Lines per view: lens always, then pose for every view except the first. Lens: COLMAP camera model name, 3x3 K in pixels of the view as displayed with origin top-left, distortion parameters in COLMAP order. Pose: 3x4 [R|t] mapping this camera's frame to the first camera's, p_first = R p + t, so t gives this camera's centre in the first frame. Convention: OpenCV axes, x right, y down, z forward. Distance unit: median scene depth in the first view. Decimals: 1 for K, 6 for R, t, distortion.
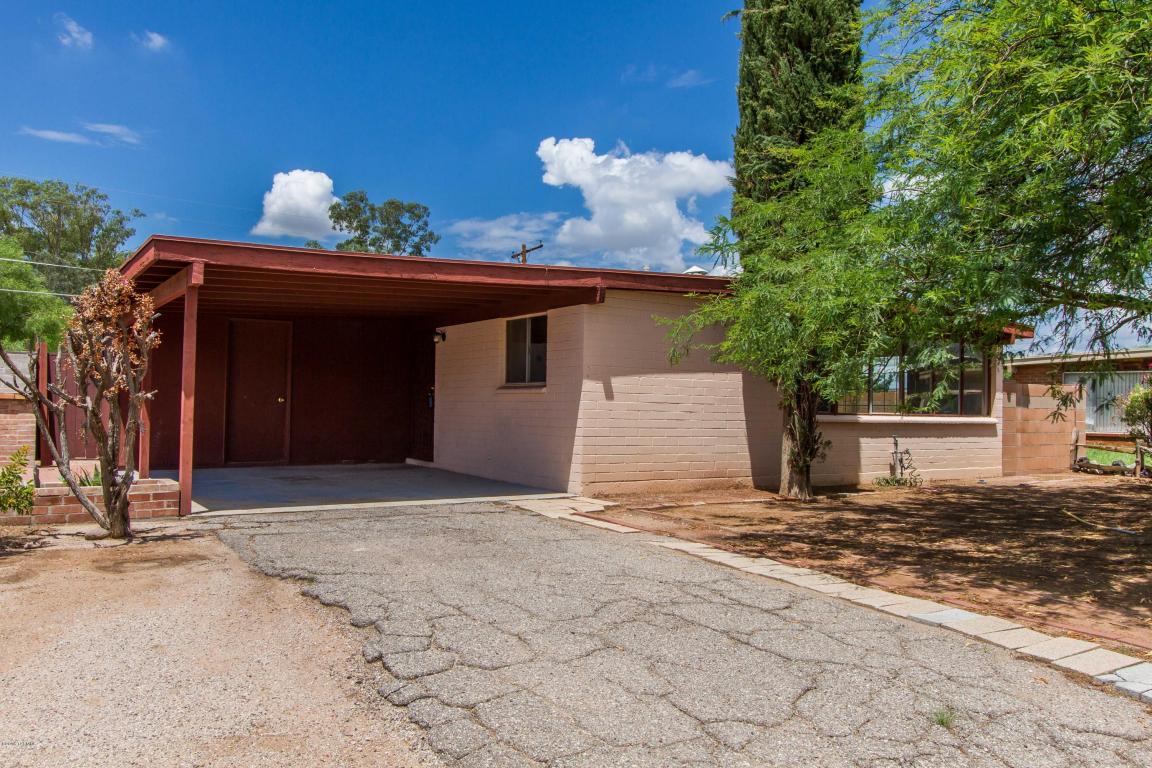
lens RADIAL K [[879.9, 0, 580.0], [0, 879.9, 388.8], [0, 0, 1]] dist [-0.000150, 0.000612]
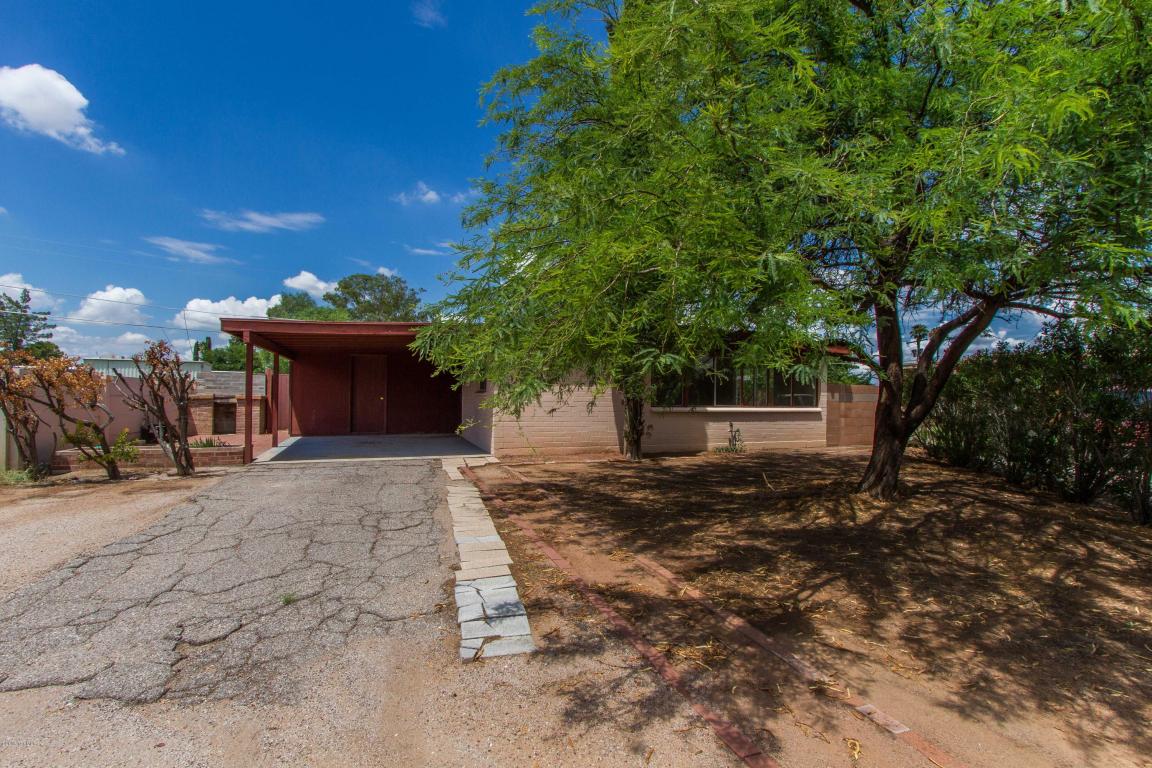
lens RADIAL K [[529.9, 0, 579.3], [0, 529.9, 392.5], [0, 0, 1]] dist [0.001942, -0.001203]
pose [[0.976211, -0.005356, -0.216757, 0.359436], [0.008798, 0.999850, 0.014919, -0.015171], [0.216645, -0.016471, 0.976111, 0.026720]]
